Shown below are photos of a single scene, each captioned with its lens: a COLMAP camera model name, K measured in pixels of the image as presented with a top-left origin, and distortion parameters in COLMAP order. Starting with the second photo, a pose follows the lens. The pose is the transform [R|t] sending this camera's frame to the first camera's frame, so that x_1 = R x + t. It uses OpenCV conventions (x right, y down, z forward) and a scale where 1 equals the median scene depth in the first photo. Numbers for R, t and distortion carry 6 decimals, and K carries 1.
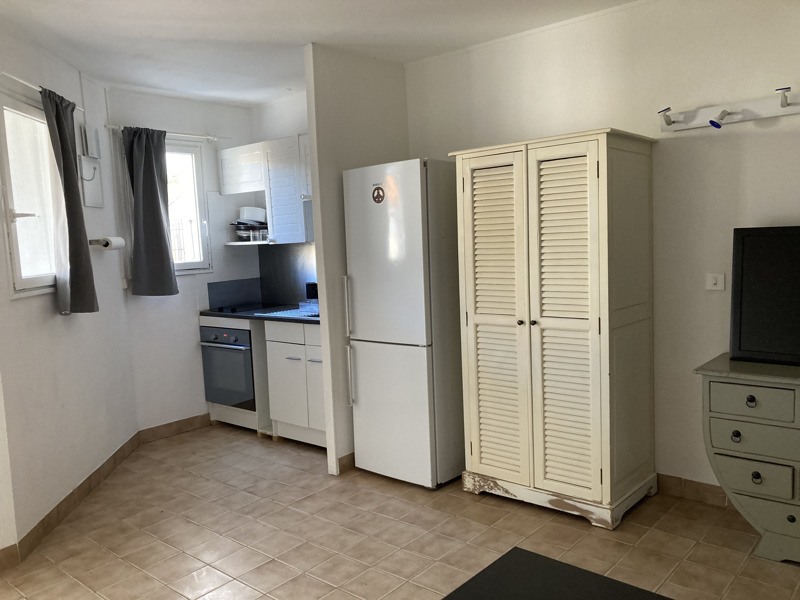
lens RADIAL K [[662.0, 0, 403.5], [0, 662.0, 301.8], [0, 0, 1]] dist [0.021406, -0.030362]
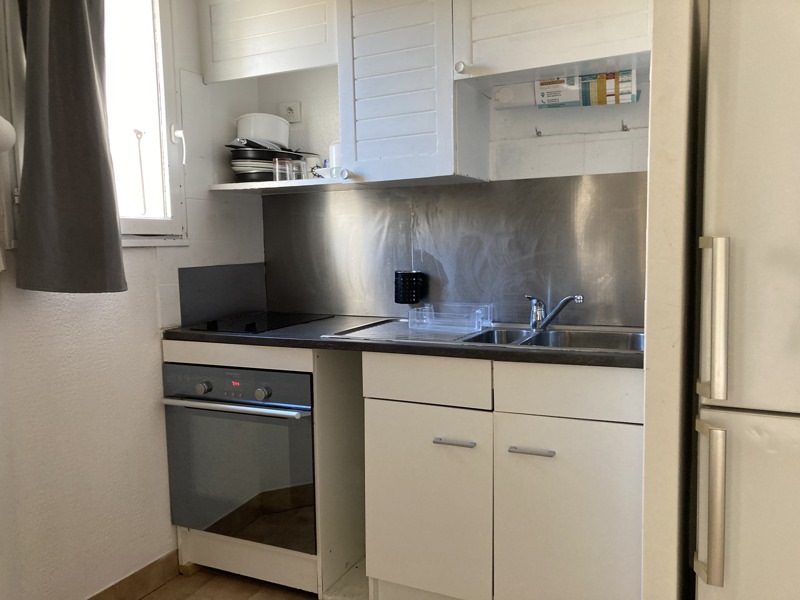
lens RADIAL K [[662.0, 0, 393.1], [0, 662.0, 304.3], [0, 0, 1]] dist [0.021406, -0.030362]
pose [[0.966131, 0.004947, 0.258004, -0.289866], [-0.001554, 0.999910, -0.013353, 0.002790], [-0.258047, 0.012500, 0.966052, 0.554375]]
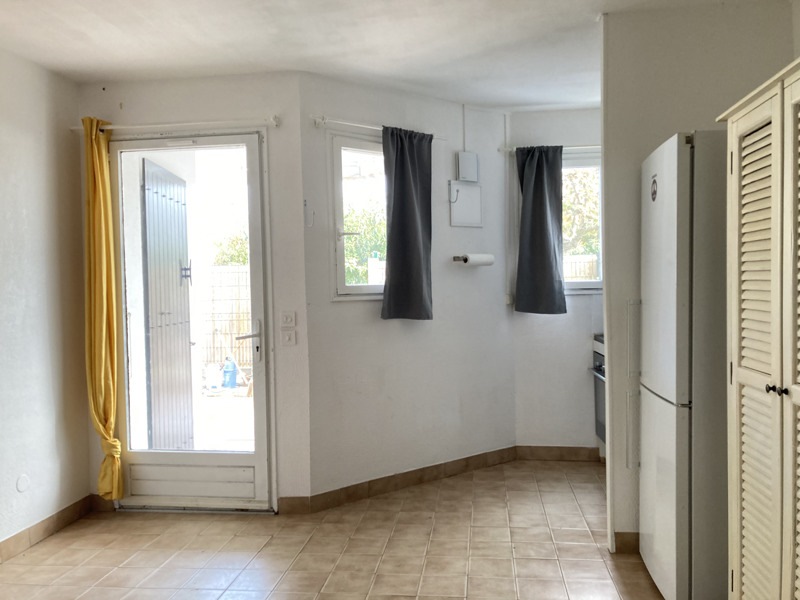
lens RADIAL K [[662.0, 0, 394.2], [0, 662.0, 304.6], [0, 0, 1]] dist [0.021406, -0.030362]
pose [[0.532587, 0.054872, -0.844595, 0.341647], [-0.087798, 0.996094, 0.009351, -0.012835], [0.841809, 0.069173, 0.535325, 0.285676]]
